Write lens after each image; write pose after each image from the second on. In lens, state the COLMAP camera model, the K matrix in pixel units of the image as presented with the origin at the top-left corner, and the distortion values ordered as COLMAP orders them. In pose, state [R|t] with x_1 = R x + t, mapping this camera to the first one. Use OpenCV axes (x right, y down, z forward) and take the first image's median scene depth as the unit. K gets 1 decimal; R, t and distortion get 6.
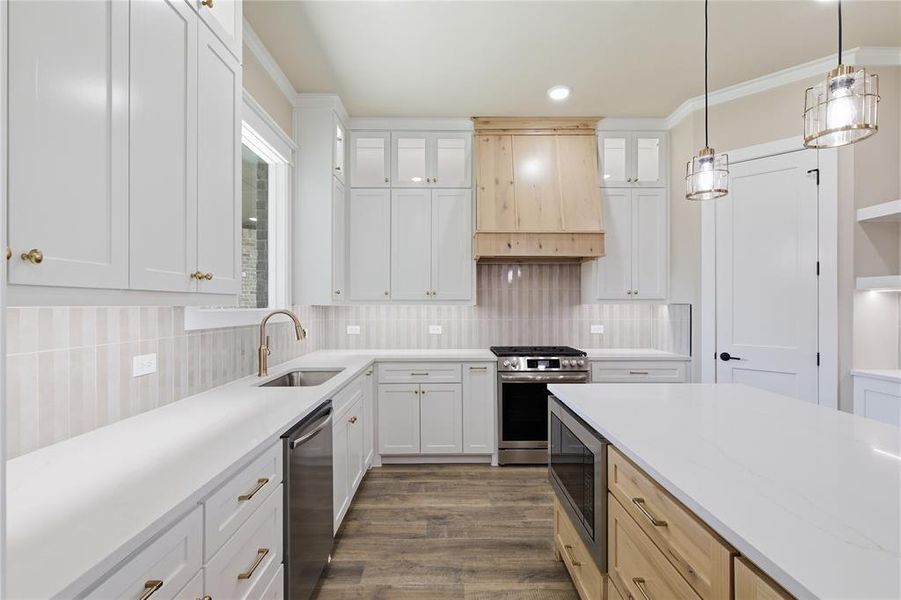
lens RADIAL K [[412.4, 0, 450.0], [0, 412.4, 302.8], [0, 0, 1]] dist [0.010158, -0.001339]
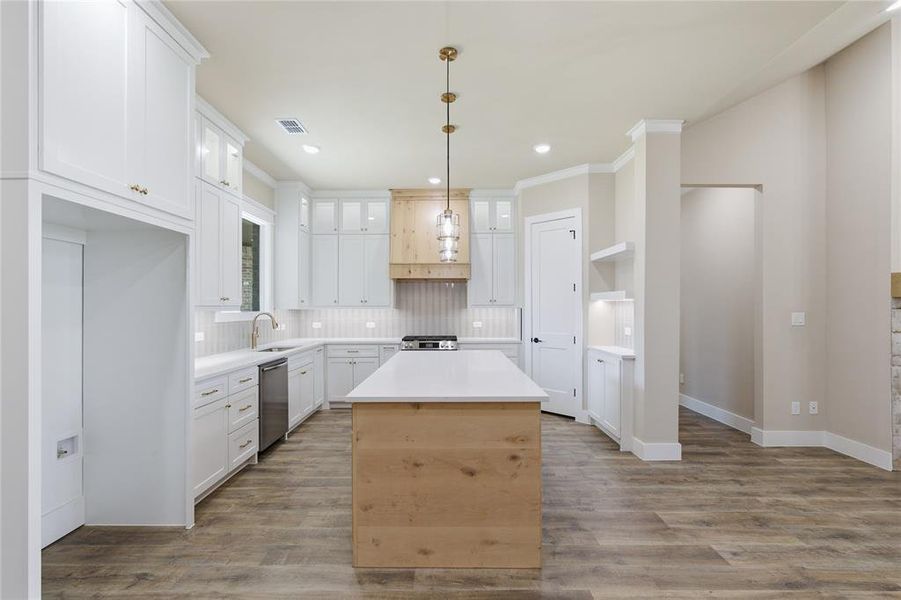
lens RADIAL K [[412.4, 0, 446.4], [0, 412.4, 302.9], [0, 0, 1]] dist [0.010158, -0.001339]
pose [[0.999805, -0.002717, -0.019581, 0.300223], [0.002657, 0.999992, -0.003097, -0.011630], [0.019589, 0.003045, 0.999803, -0.563062]]
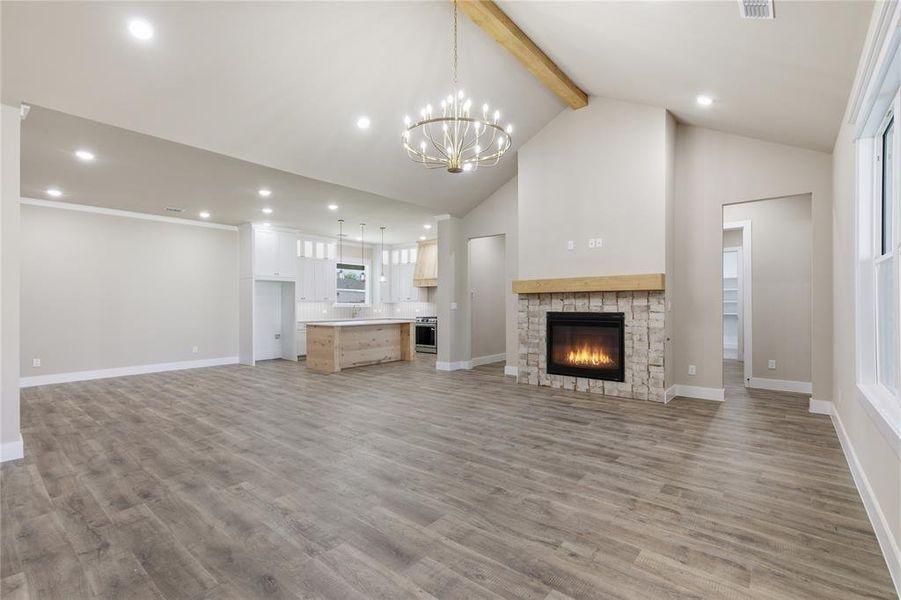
lens RADIAL K [[412.4, 0, 449.8], [0, 412.4, 300.5], [0, 0, 1]] dist [0.010158, -0.001339]
pose [[0.756708, -0.009731, -0.653680, 2.272826], [0.008506, 0.999951, -0.005038, 0.010376], [0.653697, -0.001748, 0.756754, -1.193924]]
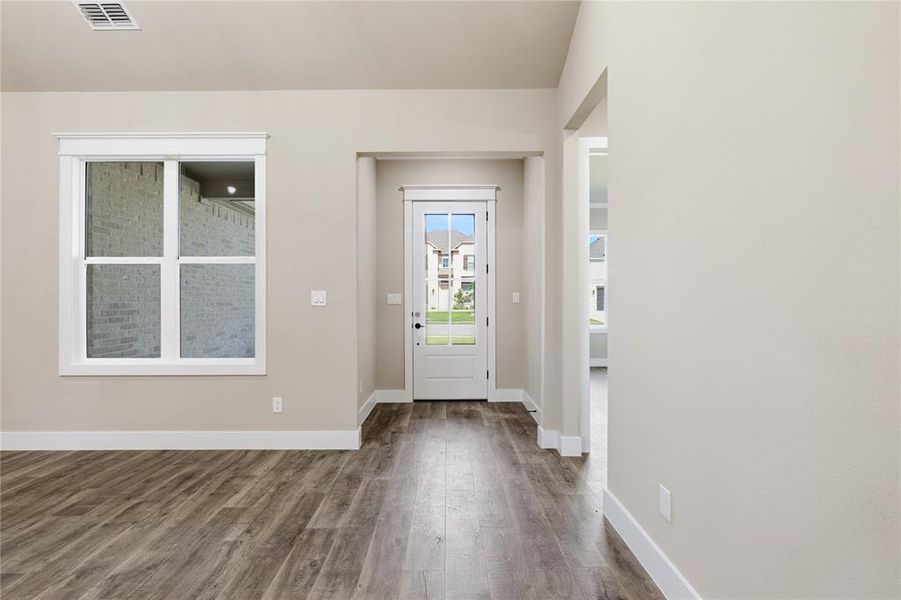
lens RADIAL K [[412.4, 0, 454.7], [0, 412.4, 299.6], [0, 0, 1]] dist [0.010158, -0.001339]
pose [[-0.002711, -0.001197, 0.999996, 1.408749], [-0.002398, 0.999996, 0.001190, 0.025465], [-0.999993, -0.002395, -0.002714, -0.939642]]
